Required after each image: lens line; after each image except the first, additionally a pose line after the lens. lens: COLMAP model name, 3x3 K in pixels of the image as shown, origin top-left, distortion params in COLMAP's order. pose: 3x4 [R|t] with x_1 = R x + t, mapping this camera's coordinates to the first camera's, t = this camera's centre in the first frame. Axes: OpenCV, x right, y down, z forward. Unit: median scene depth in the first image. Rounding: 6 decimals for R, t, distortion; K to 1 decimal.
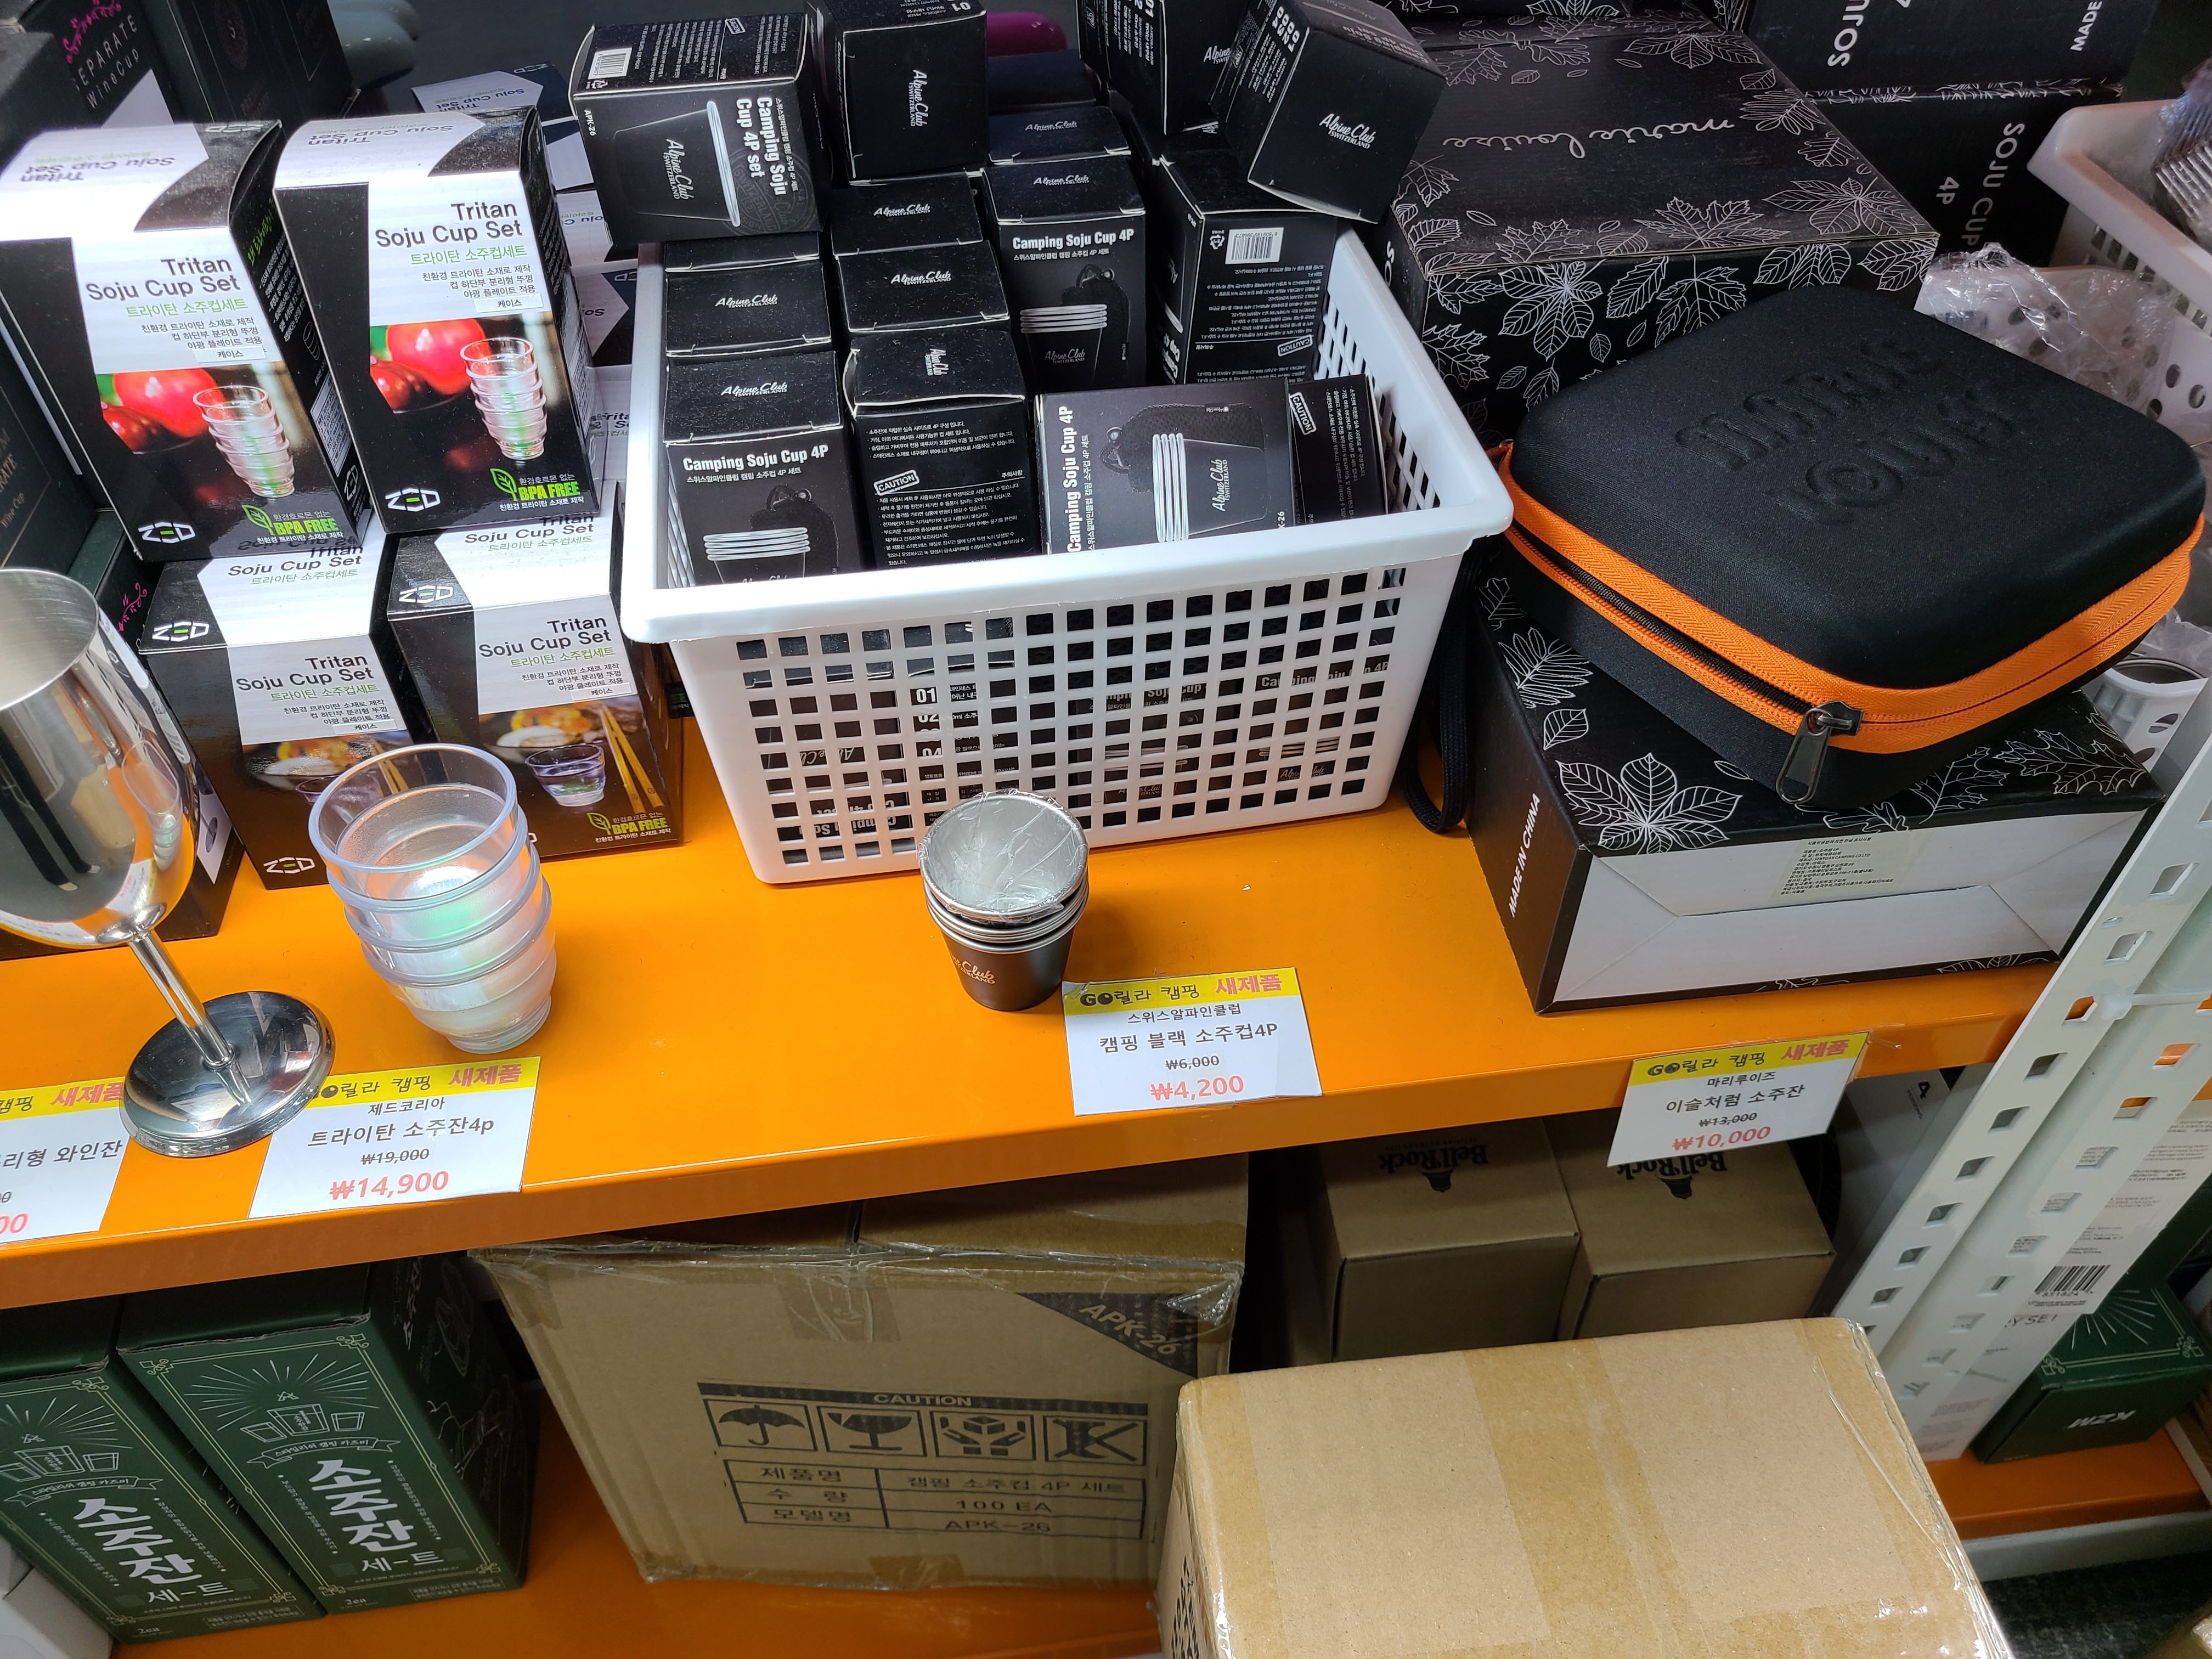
lens RADIAL K [[1604.3, 0, 1100.7], [0, 1604.3, 815.6], [0, 0, 1]] dist [0.038870, -0.028889]
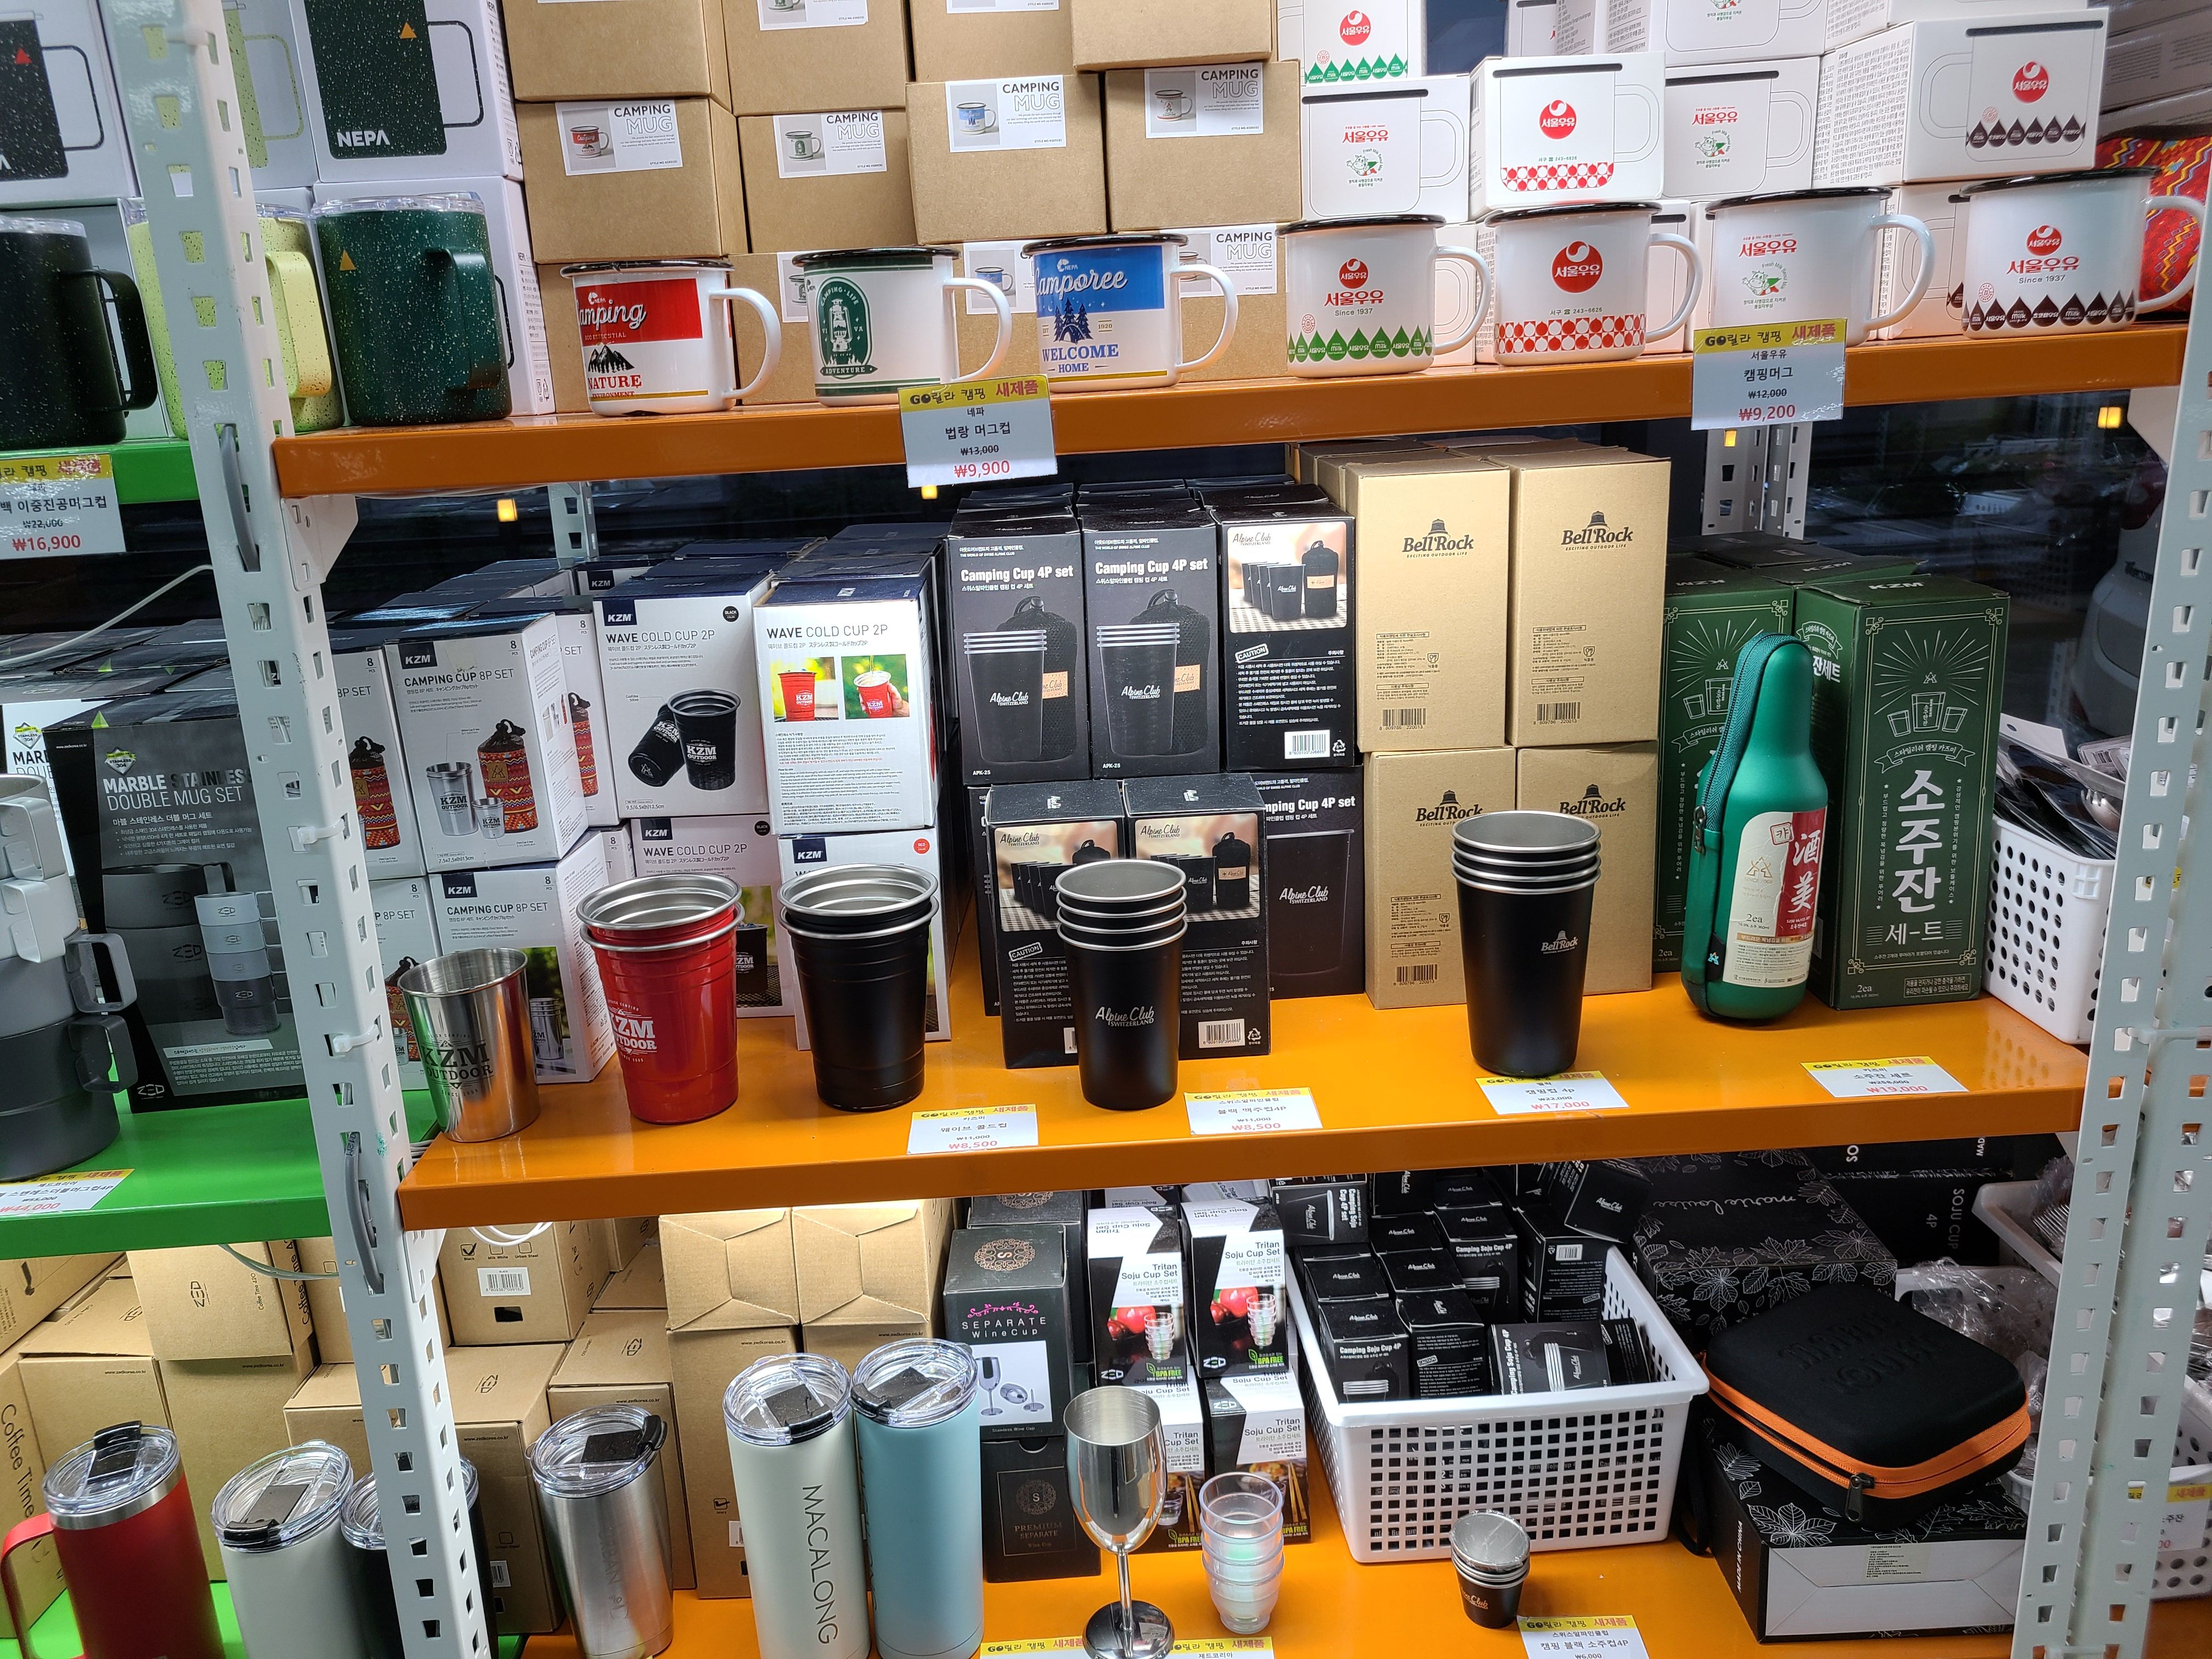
lens RADIAL K [[1604.3, 0, 1100.7], [0, 1604.3, 815.6], [0, 0, 1]] dist [0.038870, -0.028889]
pose [[0.992930, -0.010335, -0.118249, -0.306321], [-0.050881, 0.862979, -0.502671, 0.297746], [0.107241, 0.505134, 0.856352, -1.395181]]
